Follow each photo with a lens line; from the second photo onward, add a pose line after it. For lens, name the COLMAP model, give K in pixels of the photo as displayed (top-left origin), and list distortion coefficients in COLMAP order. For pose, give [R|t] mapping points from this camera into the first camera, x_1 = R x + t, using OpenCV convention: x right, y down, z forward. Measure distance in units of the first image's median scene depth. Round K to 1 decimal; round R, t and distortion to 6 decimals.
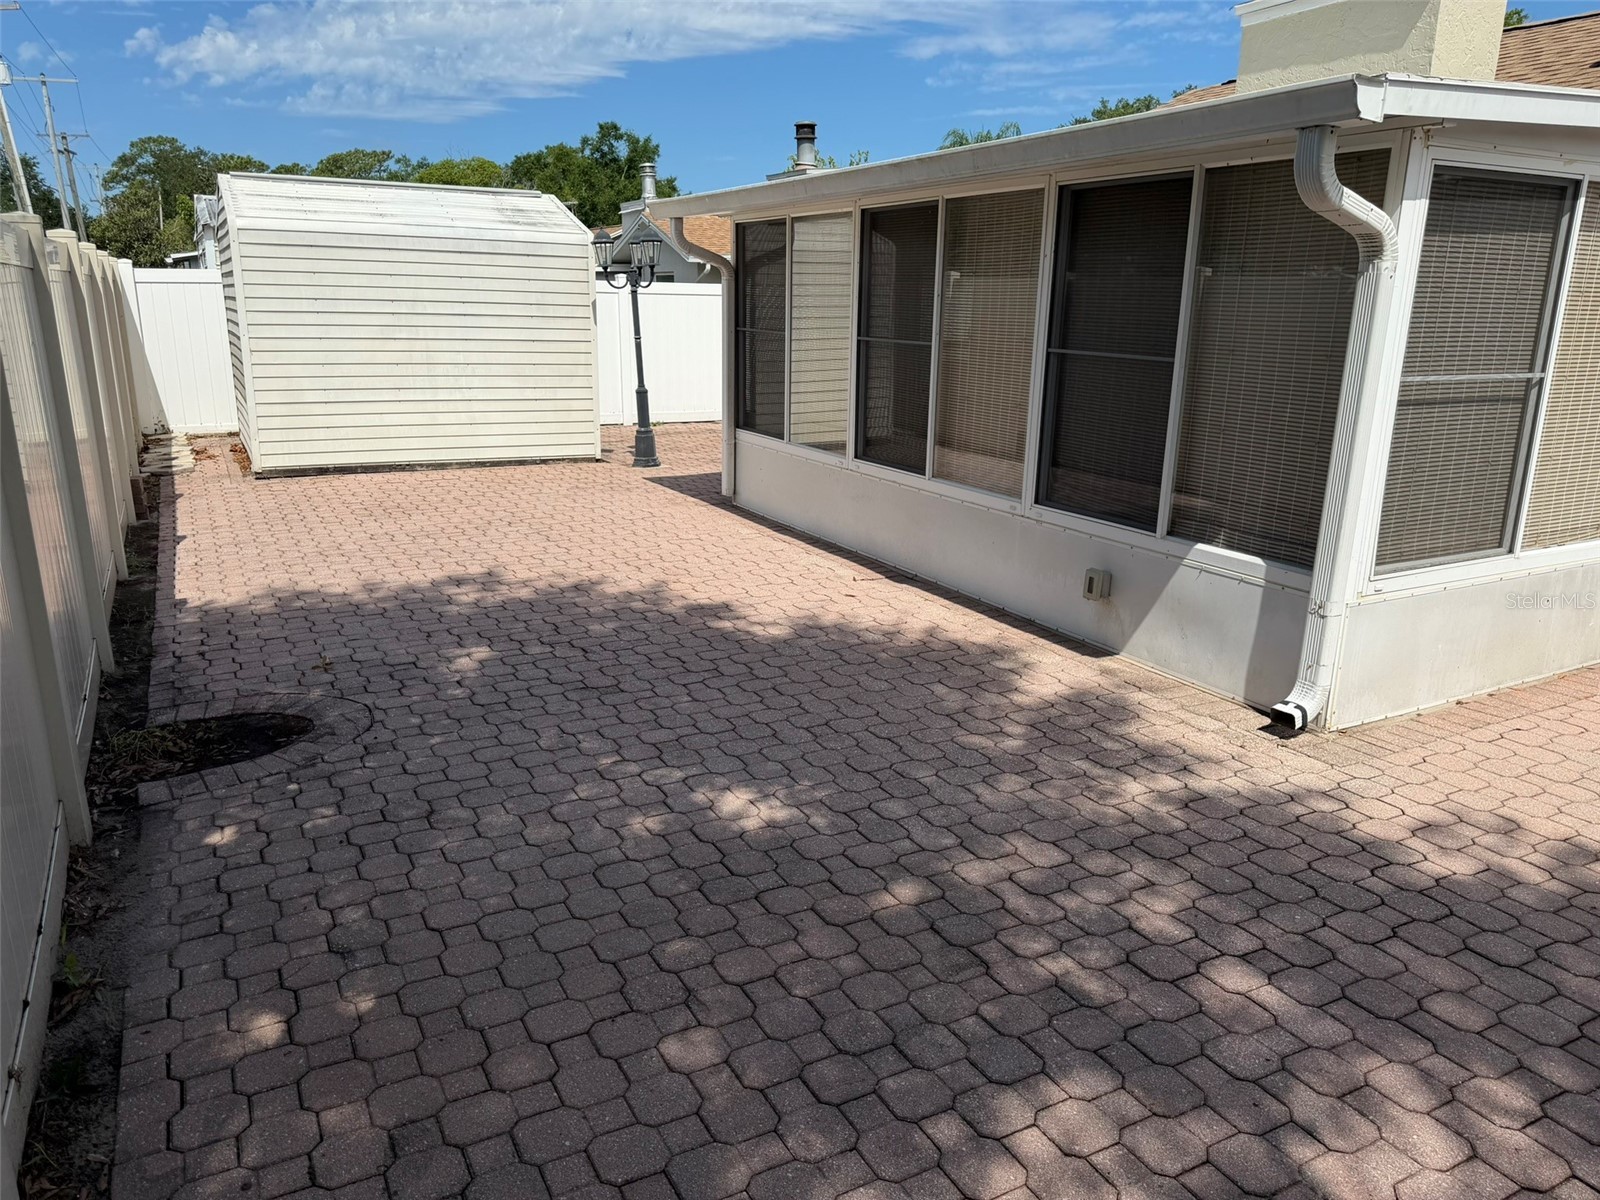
lens RADIAL K [[1138.5, 0, 776.9], [0, 1138.5, 586.9], [0, 0, 1]] dist [0.053475, -0.084423]
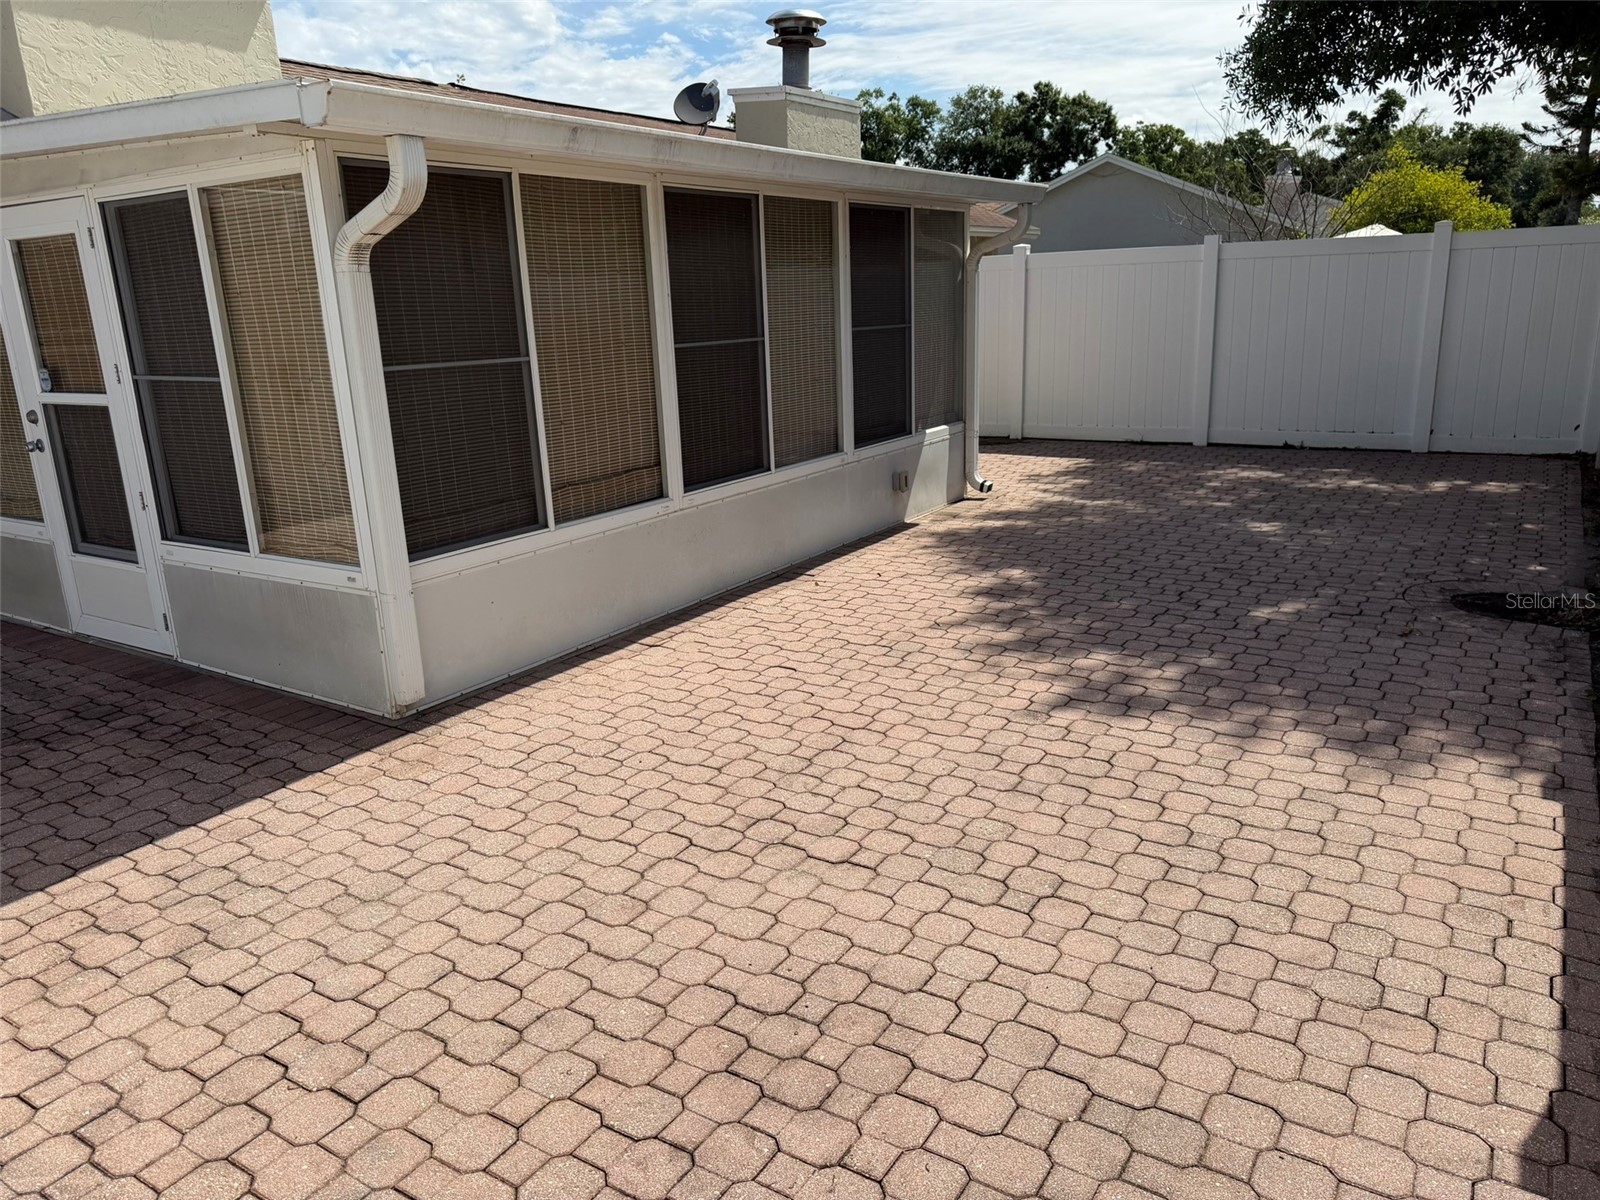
lens RADIAL K [[1138.5, 0, 808.9], [0, 1138.5, 606.7], [0, 0, 1]] dist [0.053475, -0.084423]
pose [[-0.516155, -0.225256, 0.826344, -1.103657], [0.230835, 0.892511, 0.387478, -0.549299], [-0.824803, 0.390747, -0.408677, 2.129278]]
